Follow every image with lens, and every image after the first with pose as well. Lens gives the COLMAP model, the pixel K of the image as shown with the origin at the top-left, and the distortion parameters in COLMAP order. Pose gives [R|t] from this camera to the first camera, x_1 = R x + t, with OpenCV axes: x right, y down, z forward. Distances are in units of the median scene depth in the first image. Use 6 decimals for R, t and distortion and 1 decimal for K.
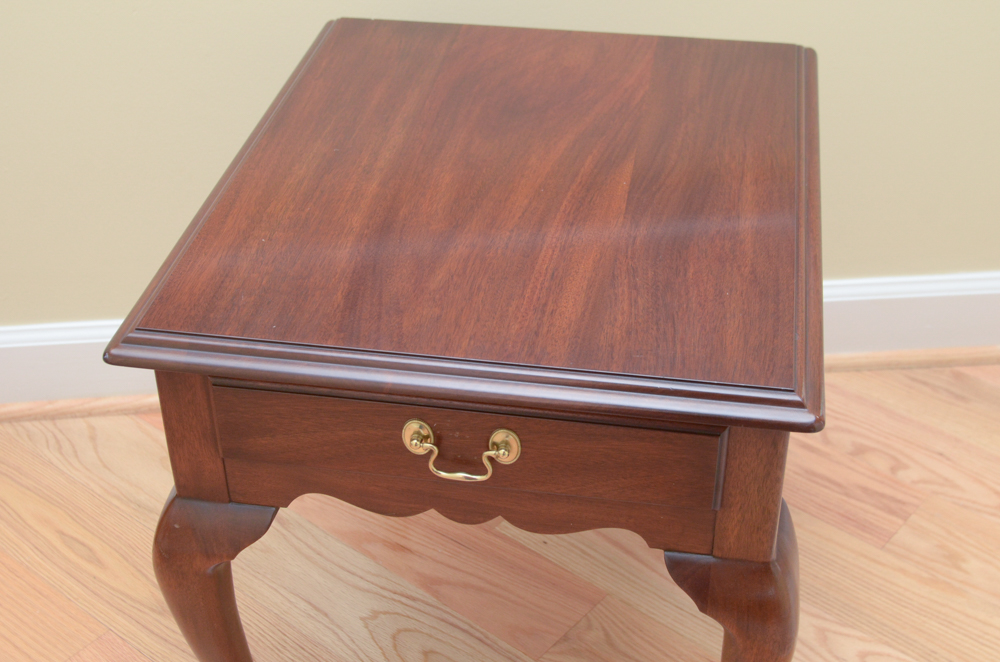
lens RADIAL K [[1442.3, 0, 502.6], [0, 1442.3, 335.4], [0, 0, 1]] dist [0.015355, 0.000000]
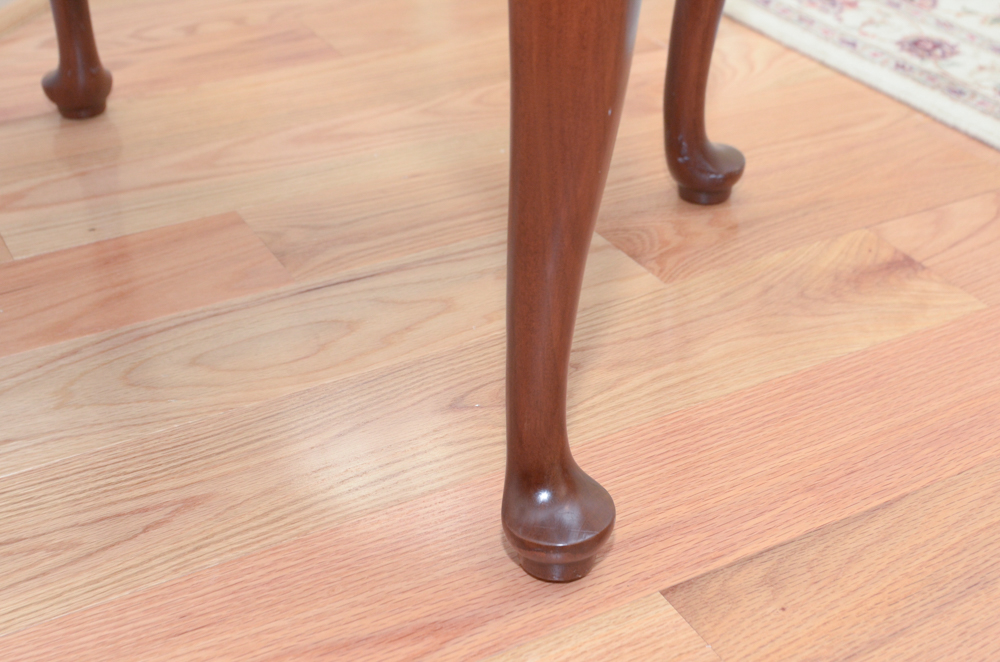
lens RADIAL K [[1442.3, 0, 502.2], [0, 1442.3, 335.5], [0, 0, 1]] dist [0.015355, 0.000000]
pose [[0.369489, -0.485554, 0.792285, -0.470484], [0.534034, 0.808710, 0.246568, 0.130455], [-0.760451, 0.332003, 0.558112, 0.559583]]
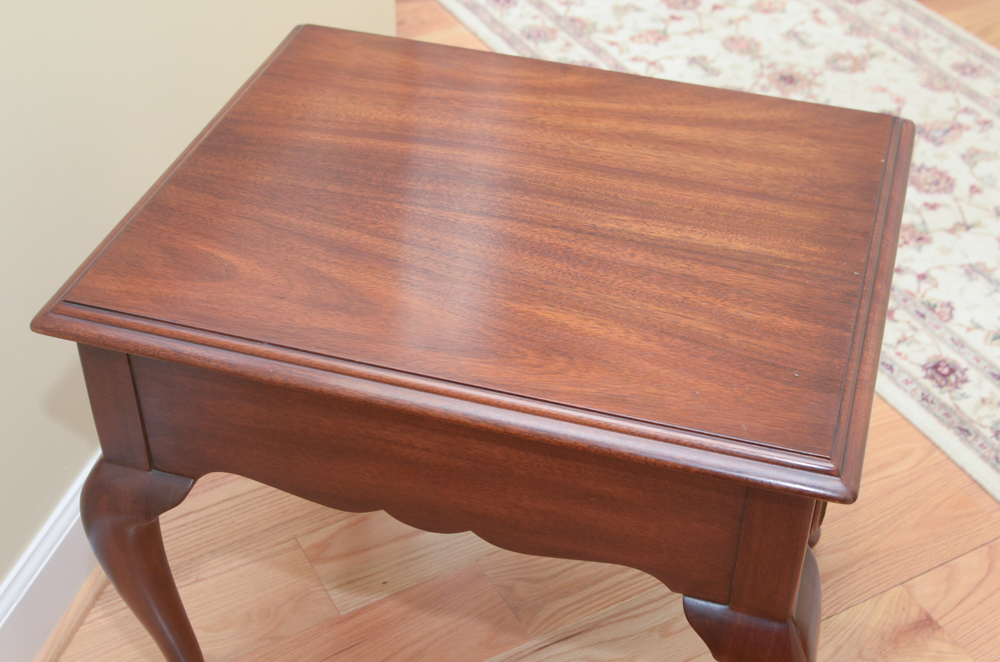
lens RADIAL K [[1442.3, 0, 501.9], [0, 1442.3, 331.5], [0, 0, 1]] dist [0.015355, 0.000000]
pose [[0.366678, -0.581609, 0.726139, -0.586506], [0.525644, 0.773501, 0.354111, -0.308194], [-0.767624, 0.251846, 0.589345, 0.357854]]
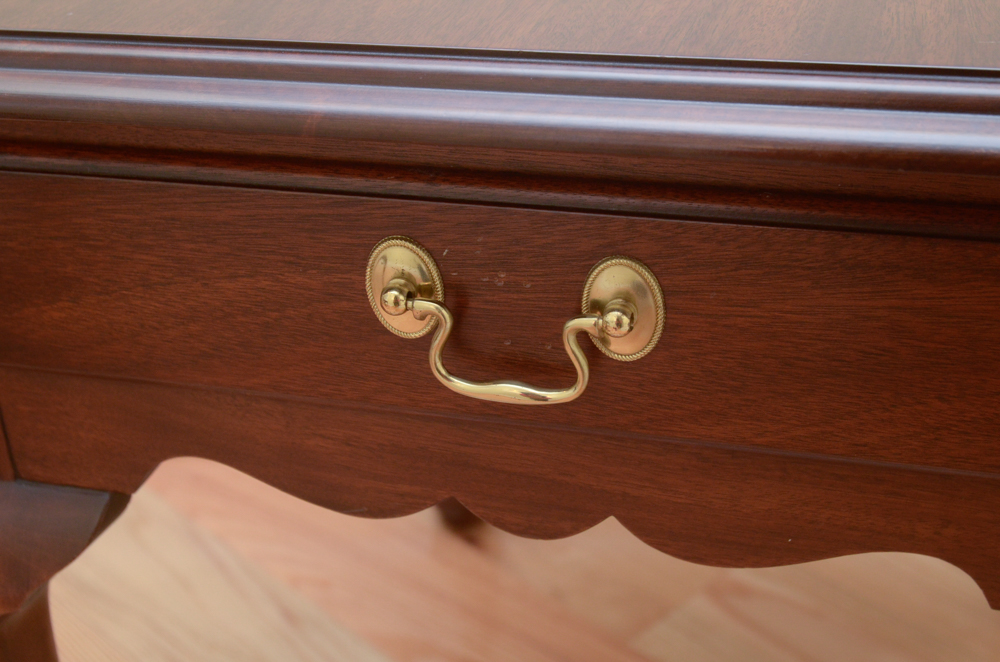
lens RADIAL K [[1442.3, 0, 505.8], [0, 1442.3, 334.0], [0, 0, 1]] dist [0.015355, 0.000000]
pose [[0.993371, 0.018951, -0.113383, 0.009652], [-0.032789, 0.992055, -0.121457, 0.087802], [0.110181, 0.124370, 0.986100, 0.413142]]
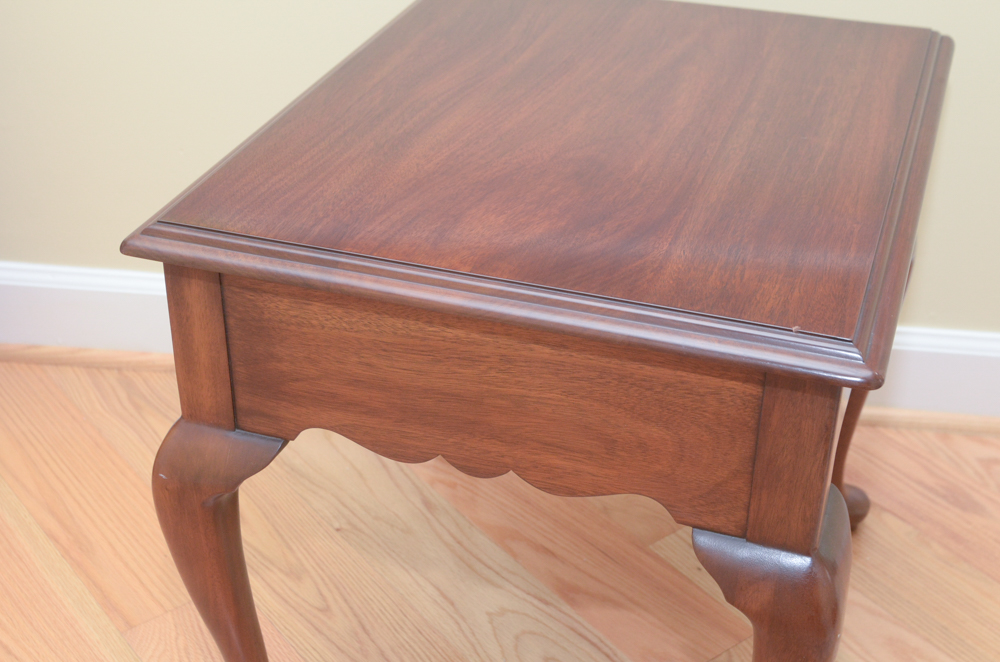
lens RADIAL K [[1442.3, 0, 501.0], [0, 1442.3, 331.9], [0, 0, 1]] dist [0.015355, 0.000000]
pose [[0.972956, 0.125238, -0.194093, 0.071388], [-0.137248, 0.989291, -0.049667, 0.061568], [0.185795, 0.074962, 0.979725, 0.068969]]
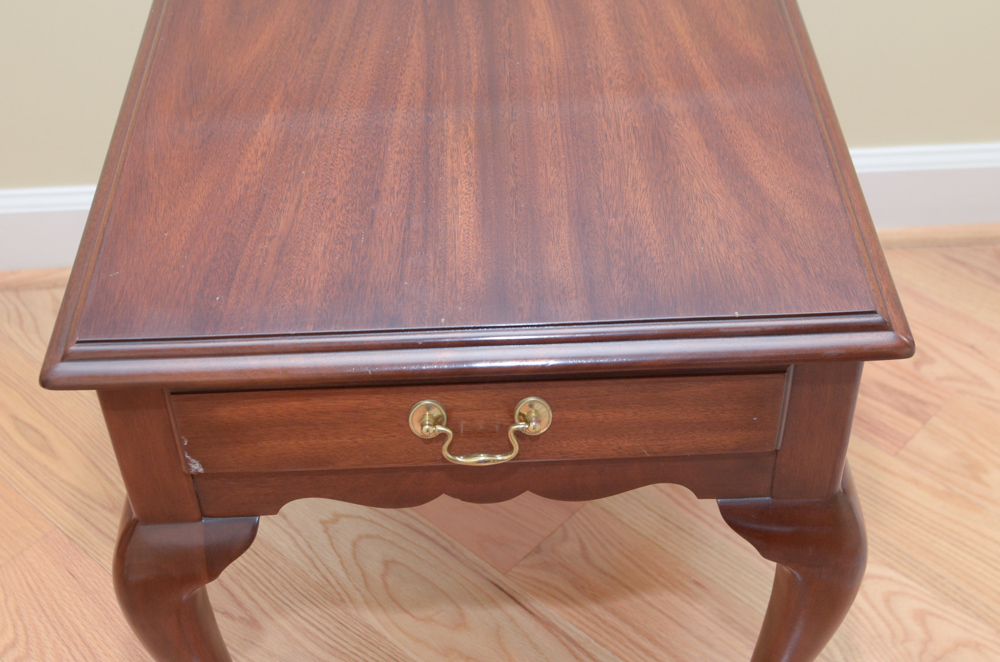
lens RADIAL K [[1442.3, 0, 501.7], [0, 1442.3, 334.4], [0, 0, 1]] dist [0.015355, 0.000000]
pose [[0.998088, 0.017391, -0.059313, 0.073039], [-0.009416, 0.991182, 0.132175, -0.049419], [0.061089, -0.131364, 0.989450, 0.101548]]
